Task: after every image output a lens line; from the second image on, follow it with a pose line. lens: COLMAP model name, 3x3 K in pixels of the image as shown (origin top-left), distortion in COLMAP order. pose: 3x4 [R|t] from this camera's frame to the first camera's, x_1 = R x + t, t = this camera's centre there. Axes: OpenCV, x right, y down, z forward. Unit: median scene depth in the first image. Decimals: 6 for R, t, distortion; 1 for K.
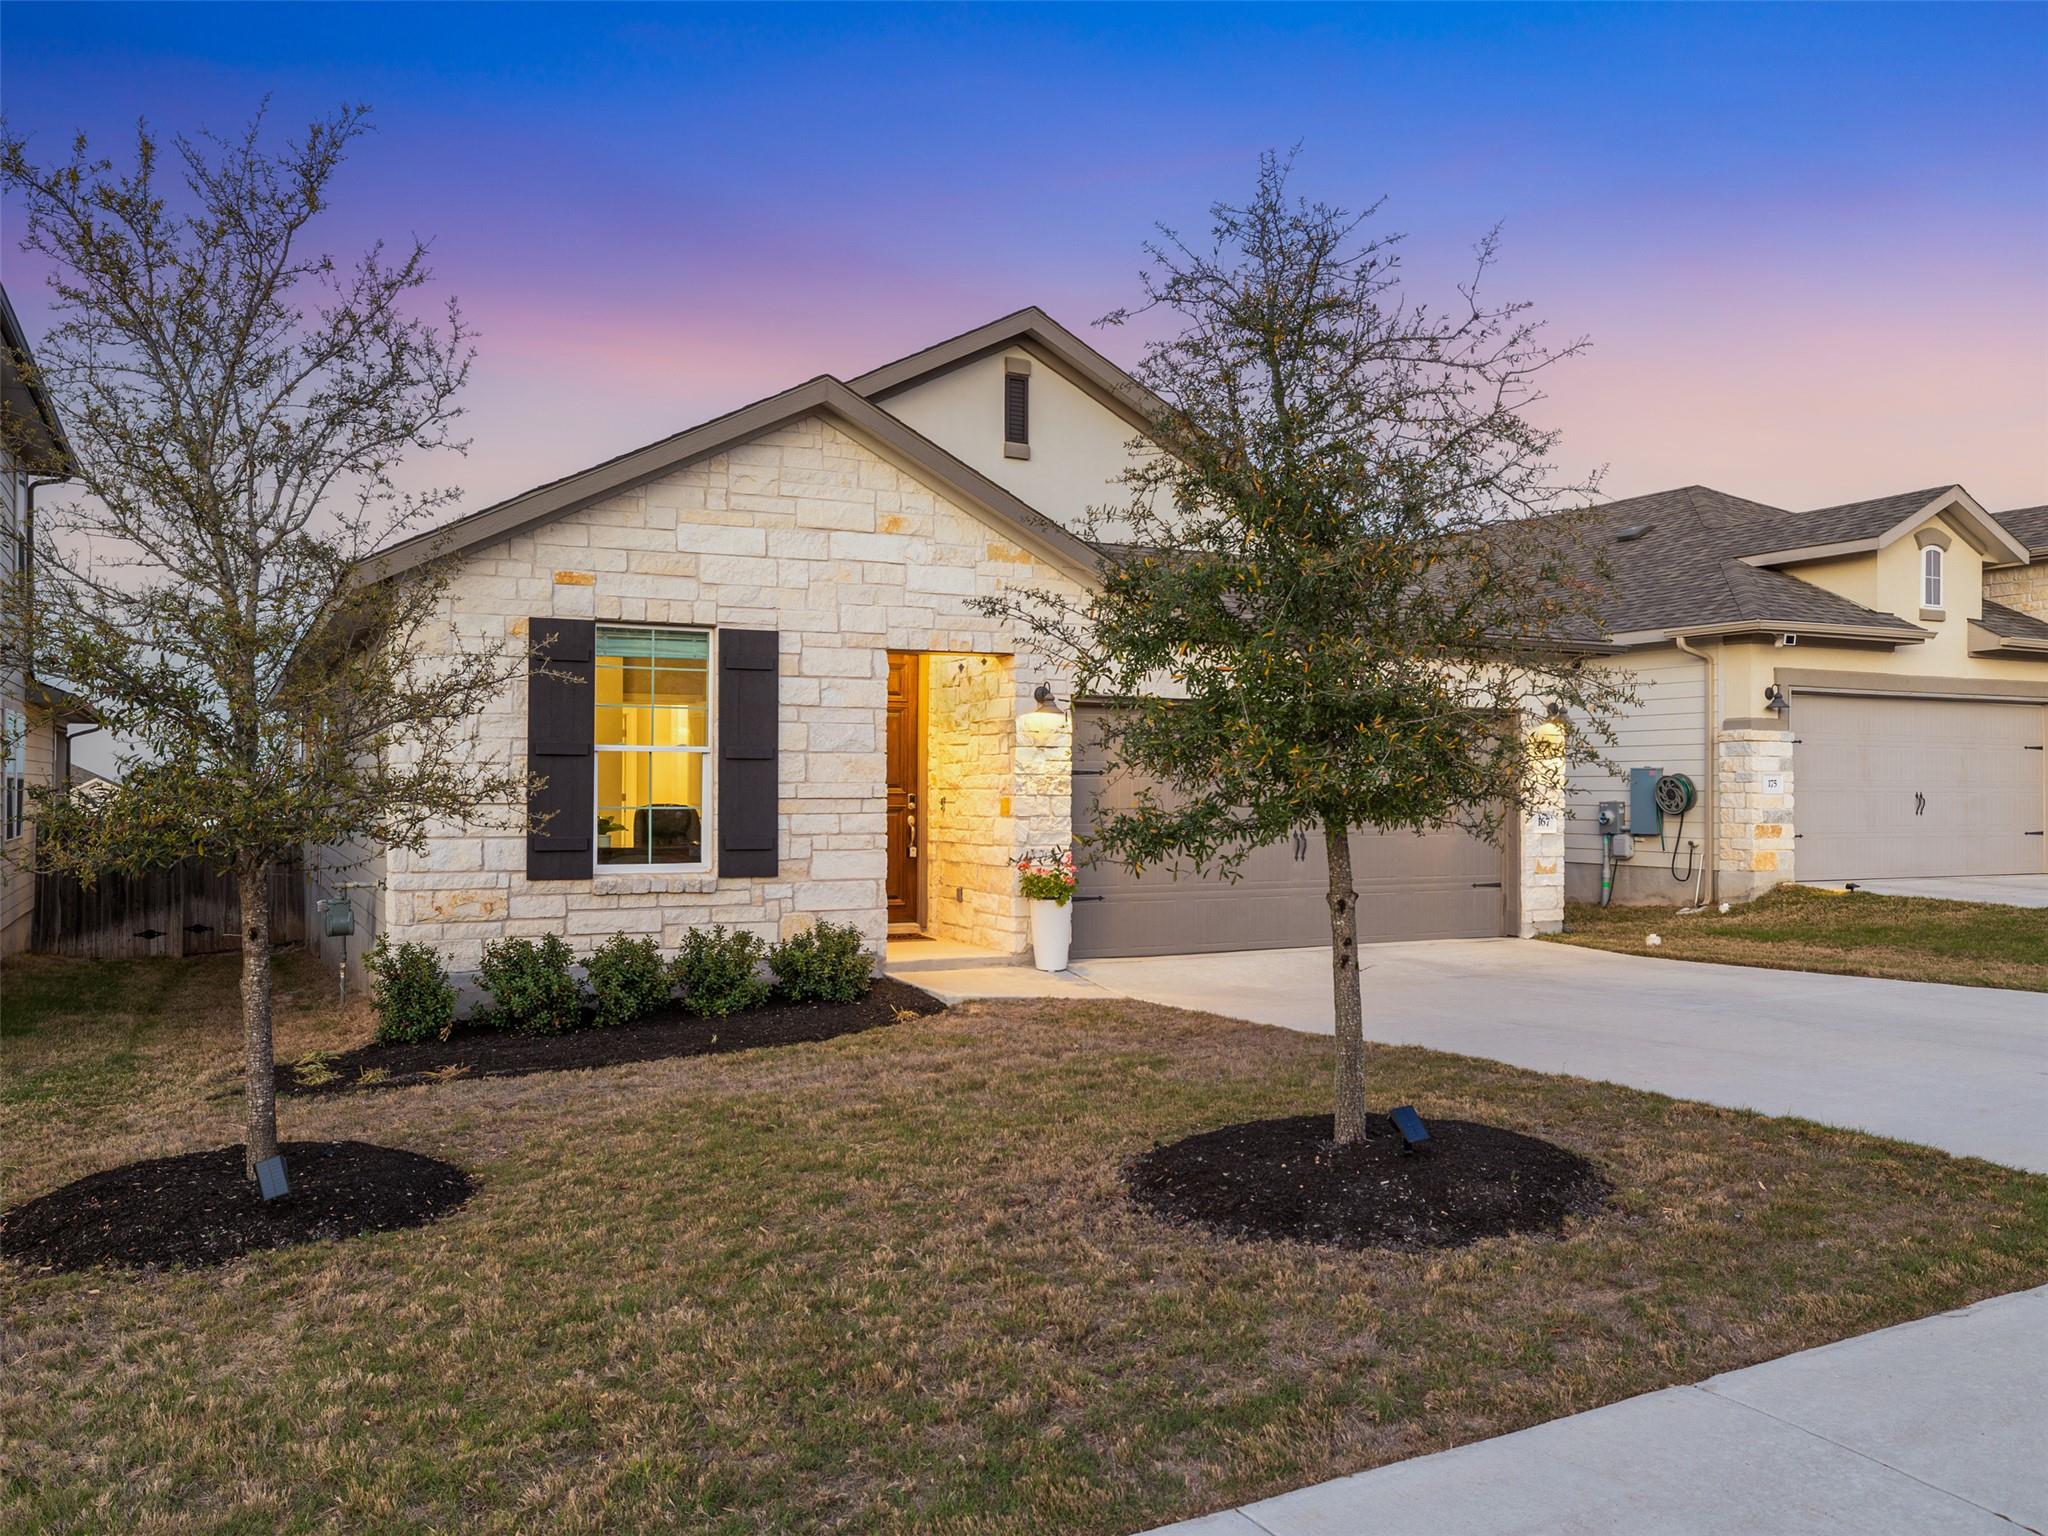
lens RADIAL K [[1691.0, 0, 1024.0], [0, 1691.0, 768.0], [0, 0, 1]] dist [0.000007, -0.000091]
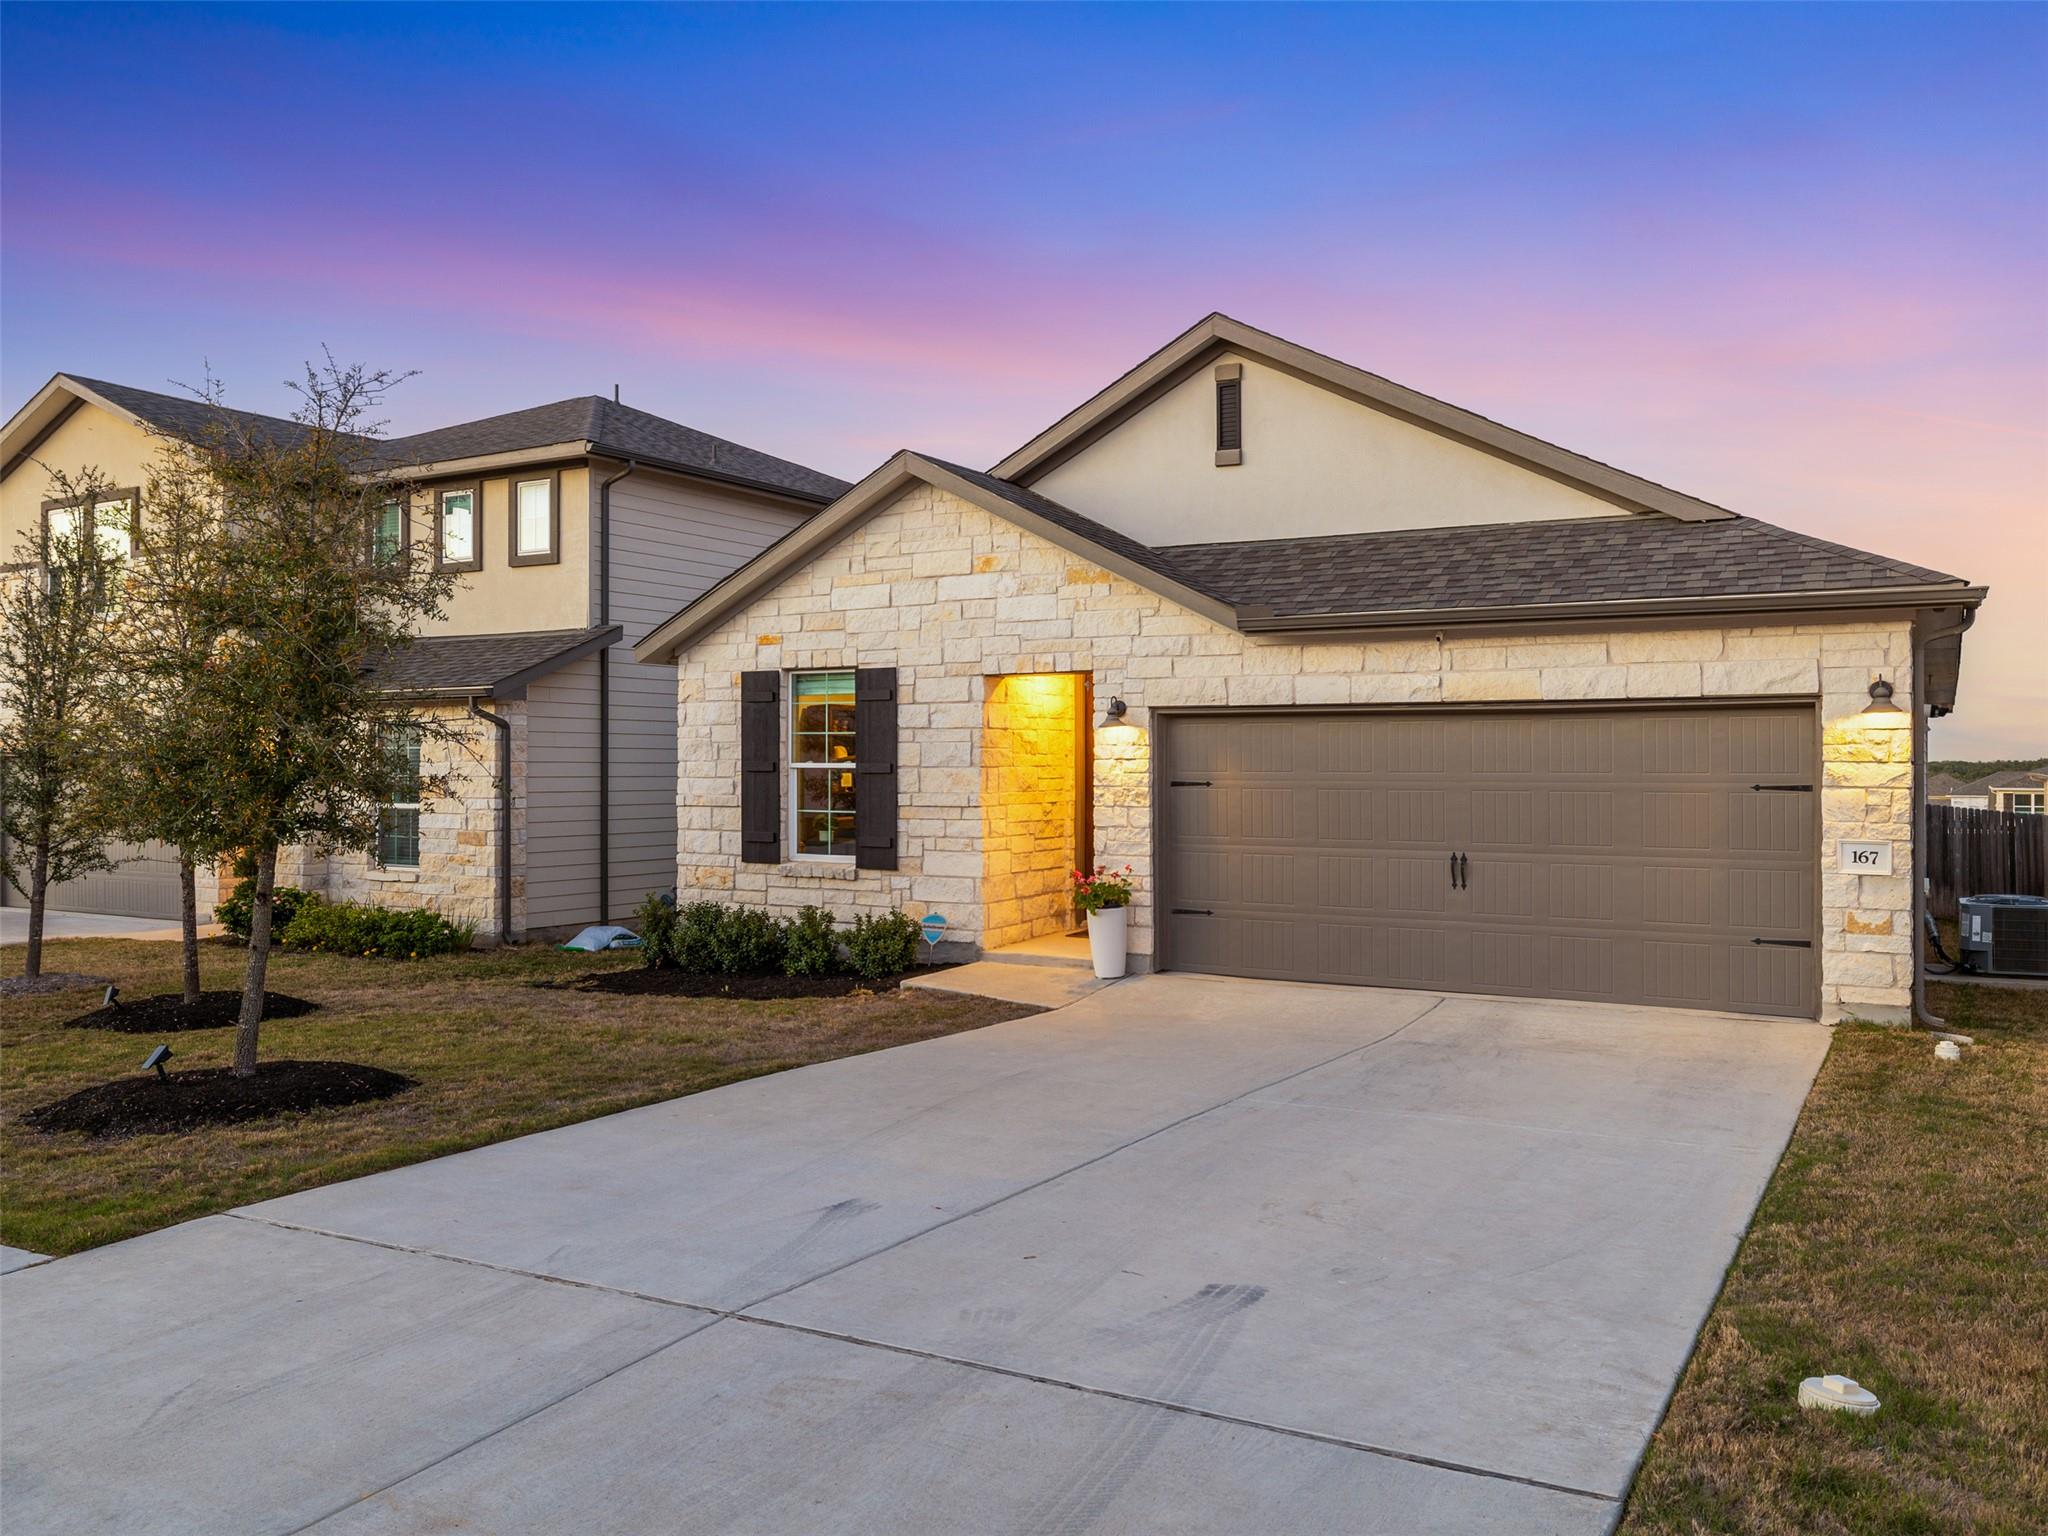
lens RADIAL K [[1691.0, 0, 1024.0], [0, 1691.0, 768.0], [0, 0, 1]] dist [0.000007, -0.000091]
pose [[0.494382, -0.000010, -0.869245, 0.946317], [0.010975, 0.999920, 0.006230, -0.015446], [0.869175, -0.012620, 0.494343, 0.479777]]
